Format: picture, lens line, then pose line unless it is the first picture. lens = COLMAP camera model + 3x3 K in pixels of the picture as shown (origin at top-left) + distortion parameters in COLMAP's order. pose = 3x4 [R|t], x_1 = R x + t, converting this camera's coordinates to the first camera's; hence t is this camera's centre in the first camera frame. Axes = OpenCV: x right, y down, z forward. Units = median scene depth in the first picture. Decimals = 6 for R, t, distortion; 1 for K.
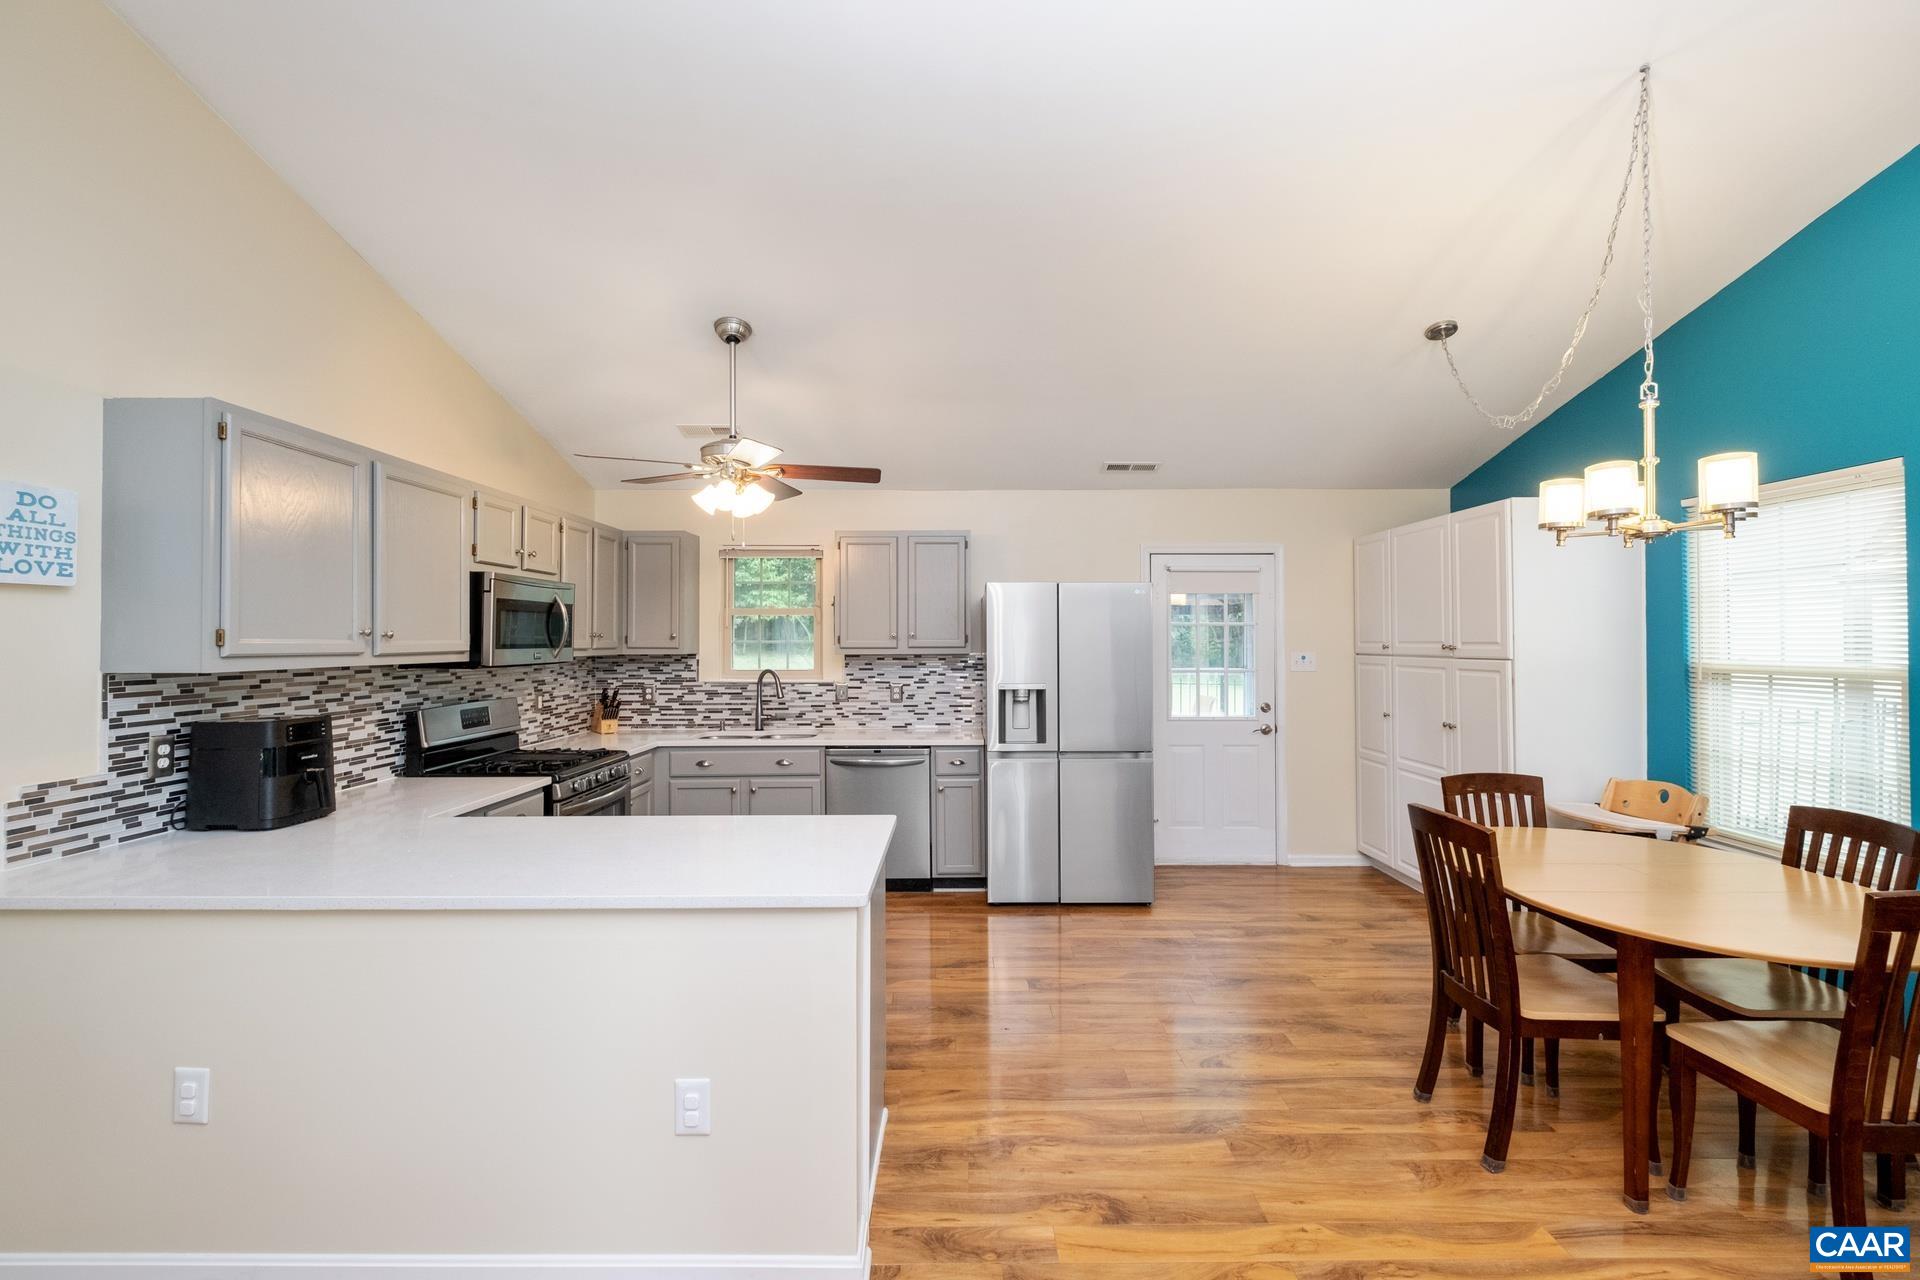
lens RADIAL K [[827.8, 0, 960.0], [0, 827.8, 640.0], [0, 0, 1]] dist [-0.002322, -0.000899]
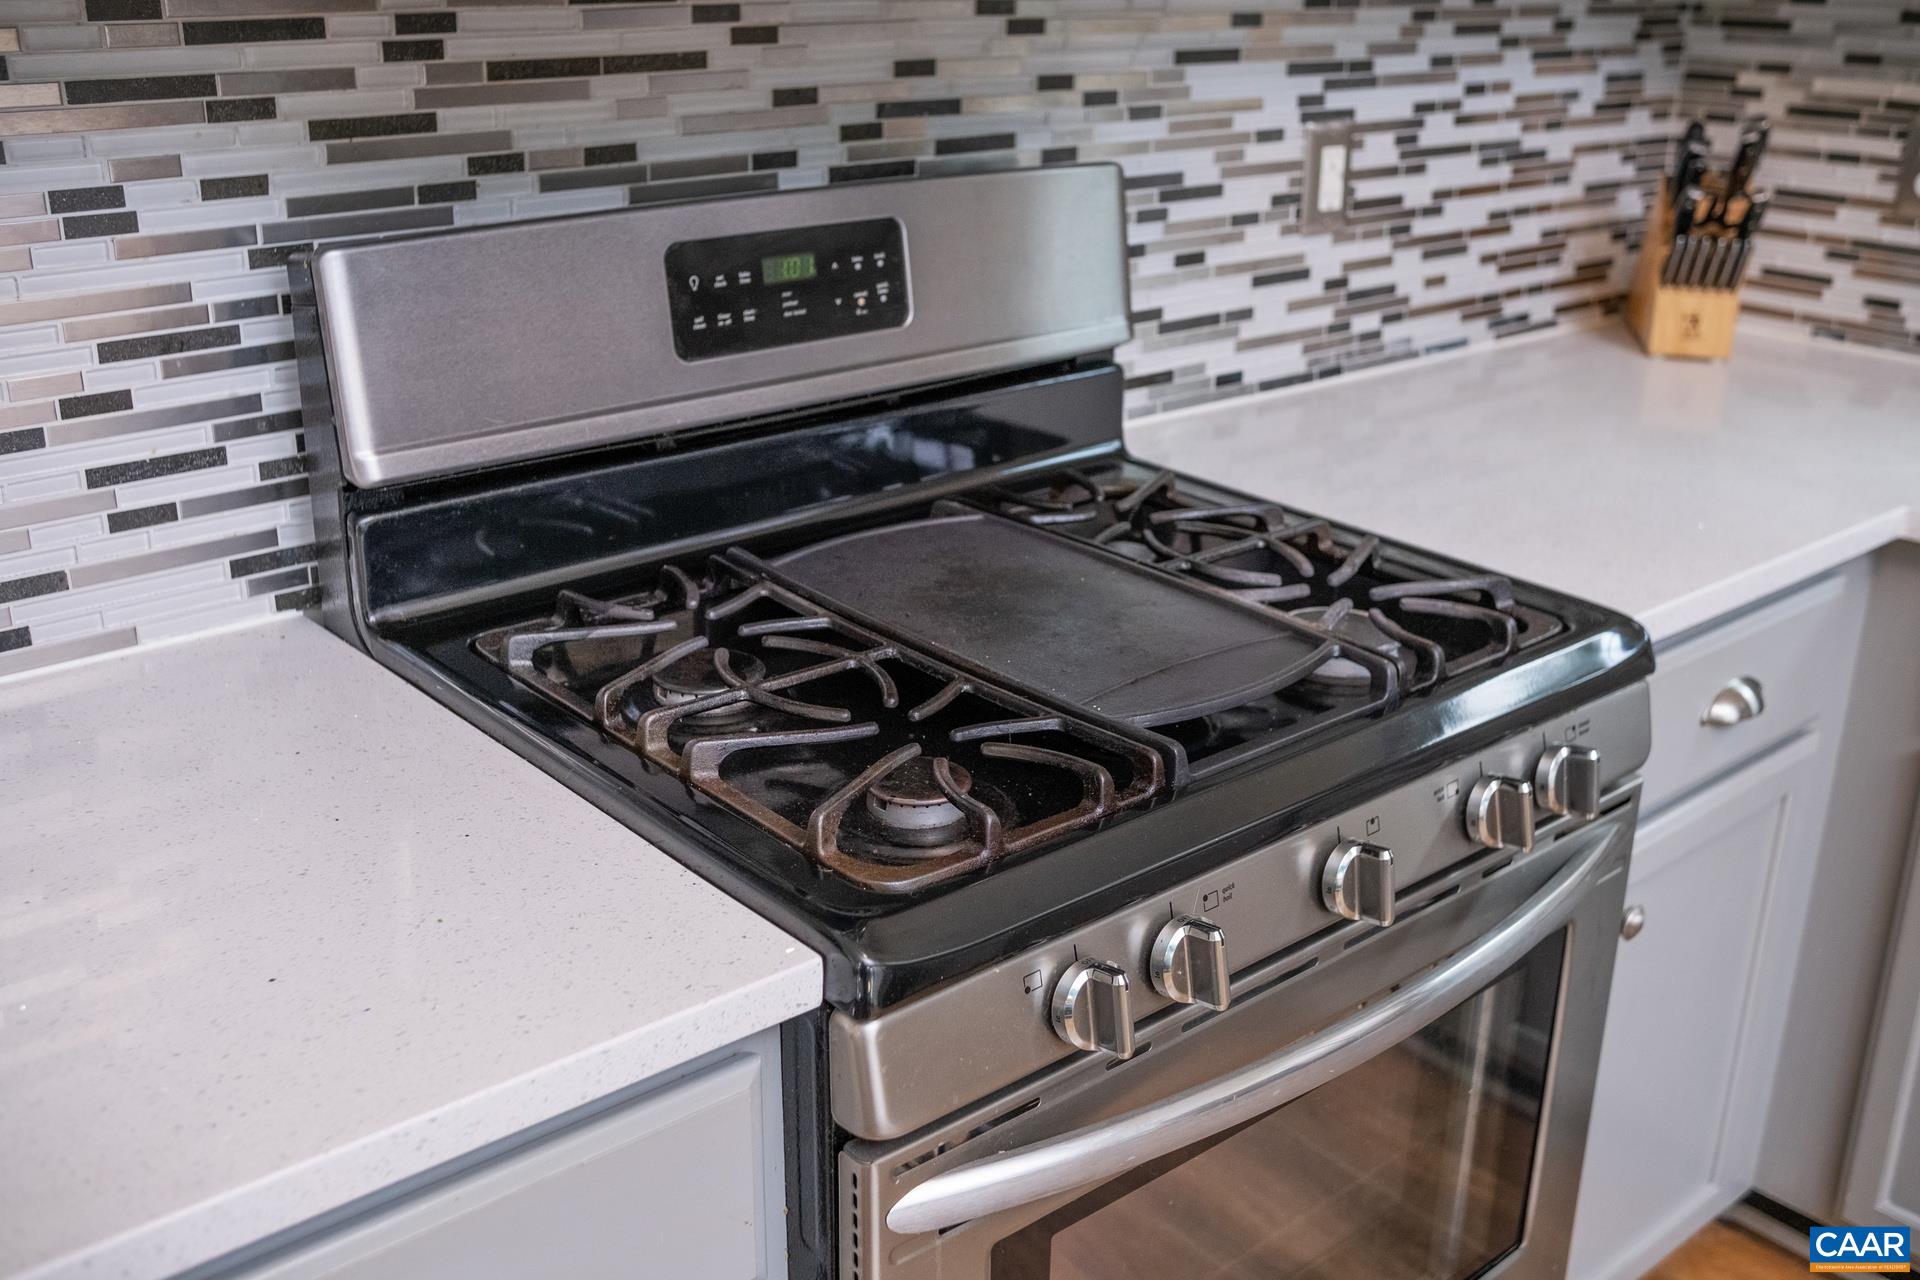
lens RADIAL K [[1942.5, 0, 960.0], [0, 1942.5, 640.0], [0, 0, 1]] dist [-0.126087, 0.201717]
pose [[0.657961, 0.280395, -0.698904, -0.264441], [-0.014581, 0.932664, 0.360451, 0.018326], [0.752911, -0.226972, 0.617745, 0.755061]]
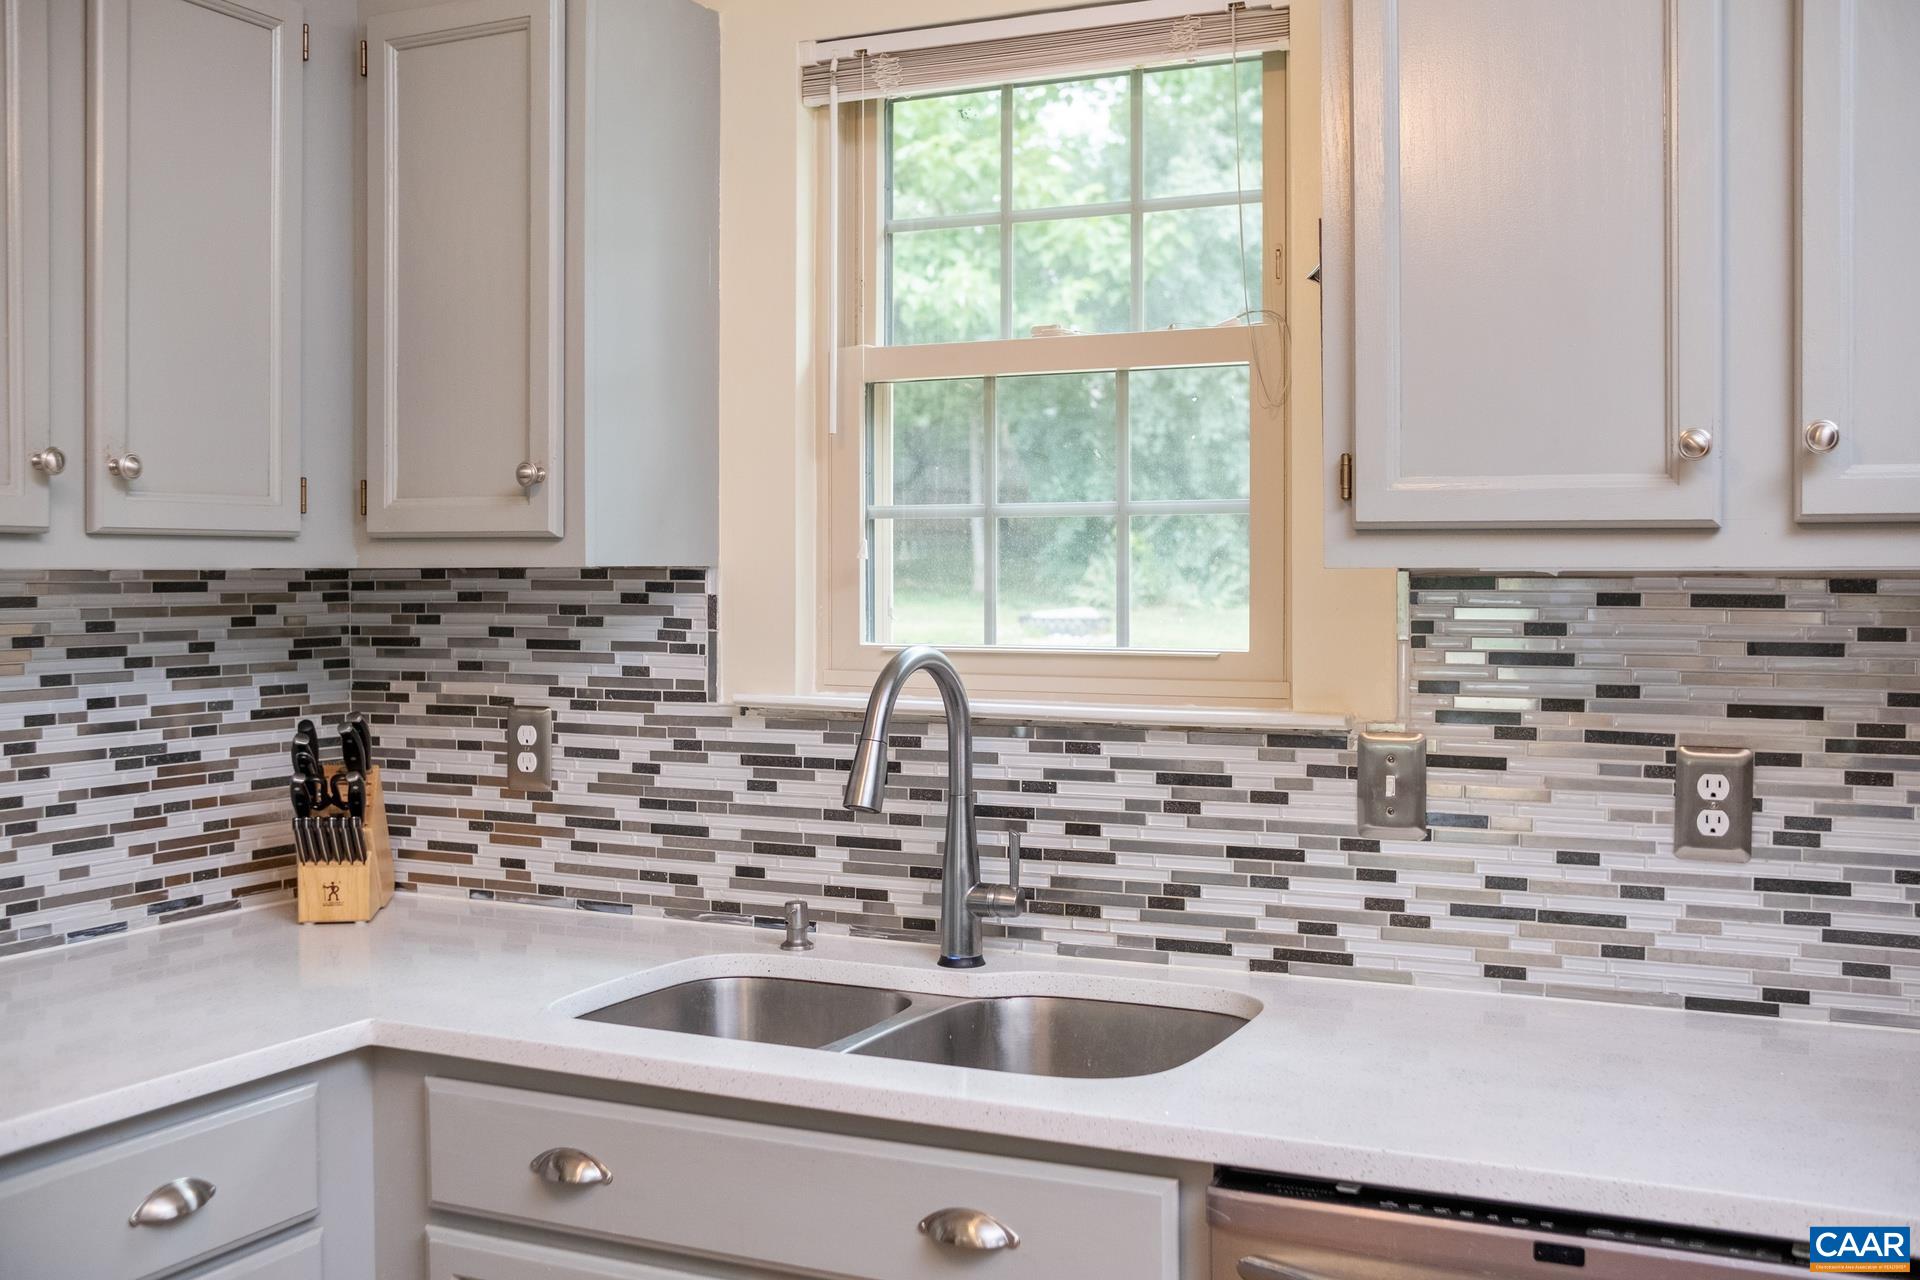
lens RADIAL K [[1942.5, 0, 960.0], [0, 1942.5, 640.0], [0, 0, 1]] dist [-0.126087, 0.201717]
pose [[0.899506, 0.016894, -0.436581, -0.062526], [-0.001092, 0.999336, 0.036421, 0.023192], [0.436907, -0.032284, 0.898927, 0.804729]]
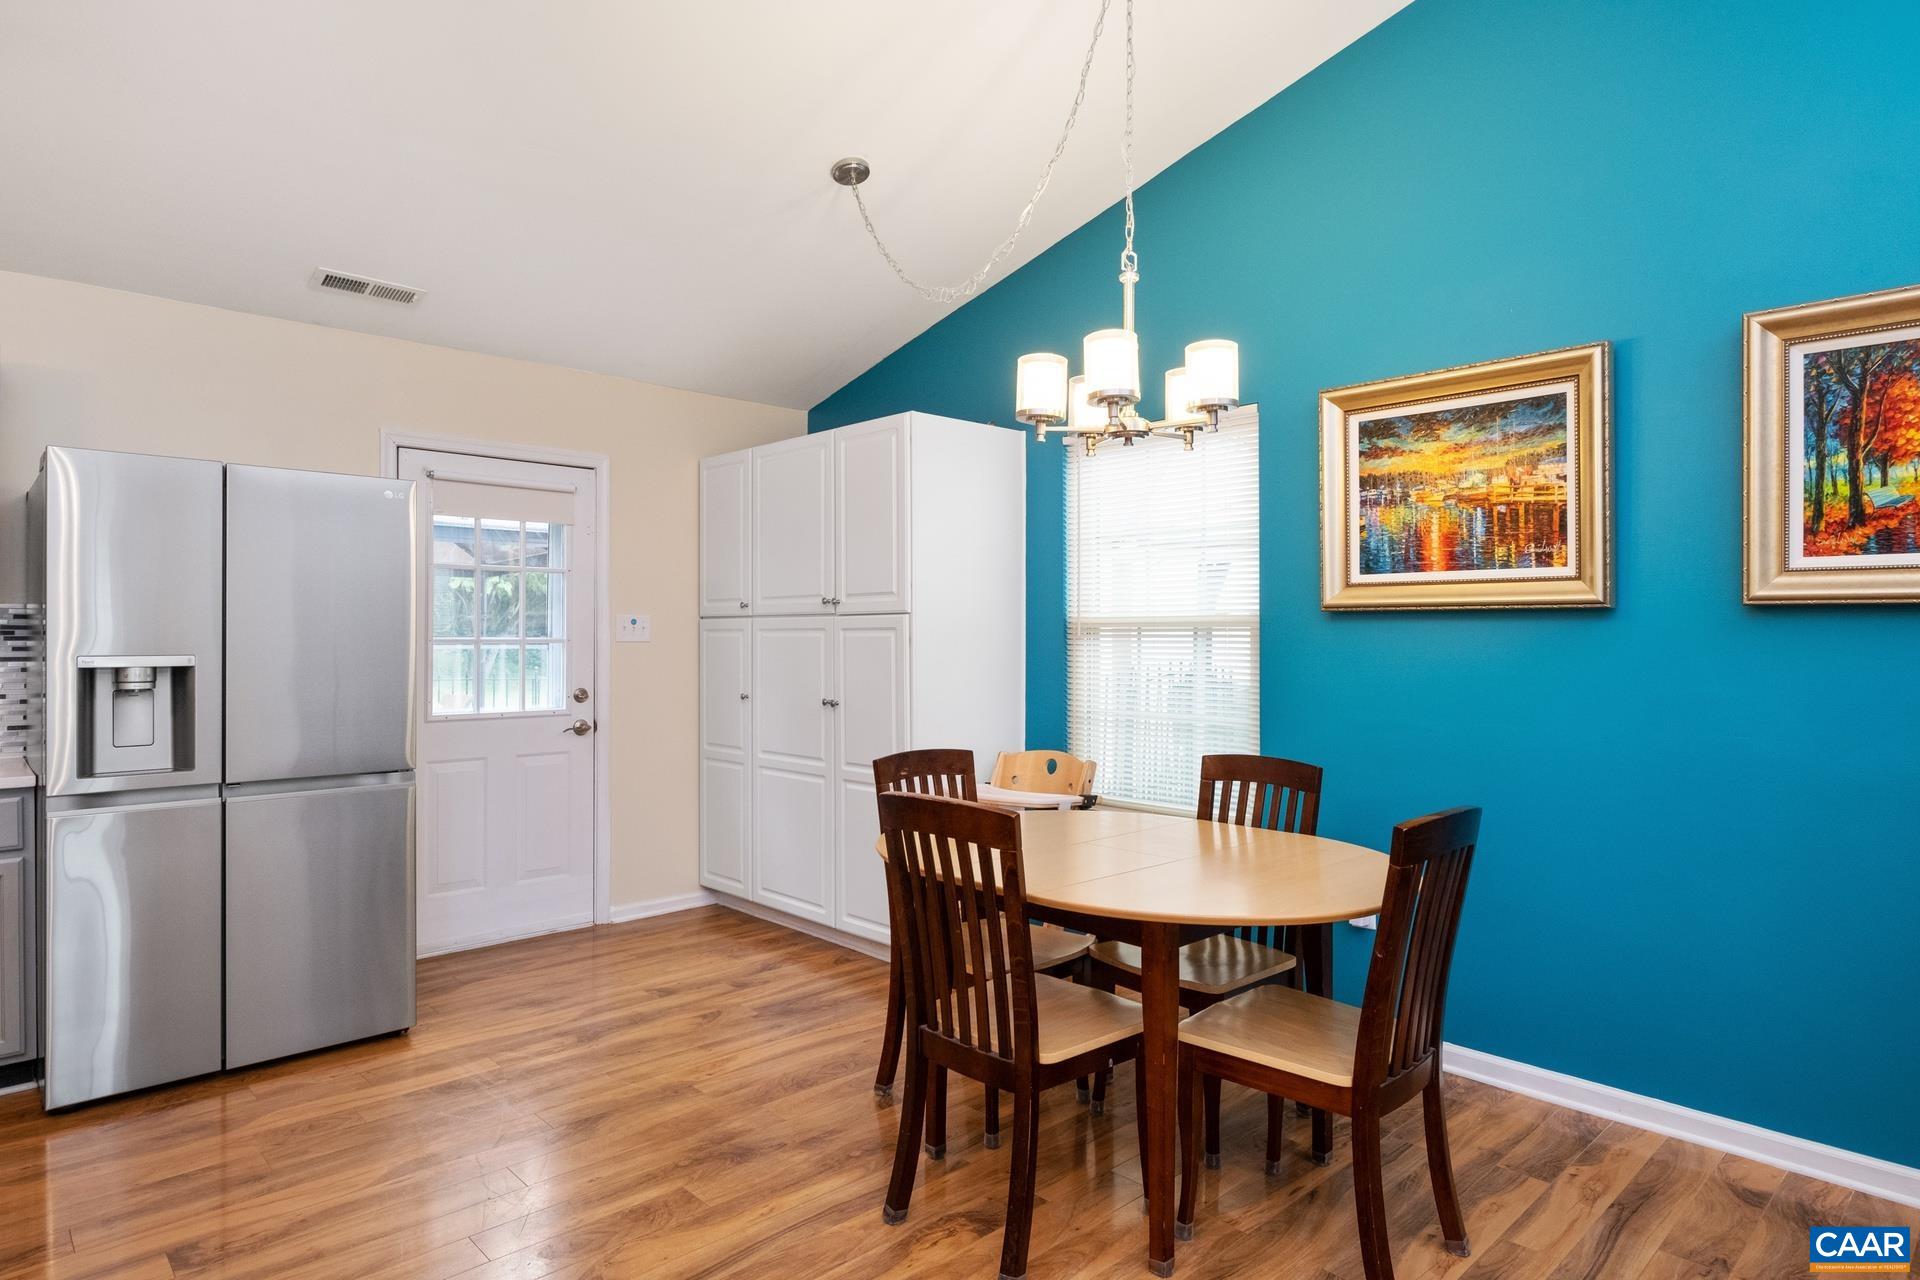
lens RADIAL K [[1076.1, 0, 964.1], [0, 1076.1, 630.1], [0, 0, 1]] dist [0.000813, 0.000237]
pose [[0.724003, 0.006532, 0.689766, -0.015158], [-0.003842, 0.999978, -0.005437, 0.044511], [-0.689786, 0.001287, 0.724012, 0.203371]]
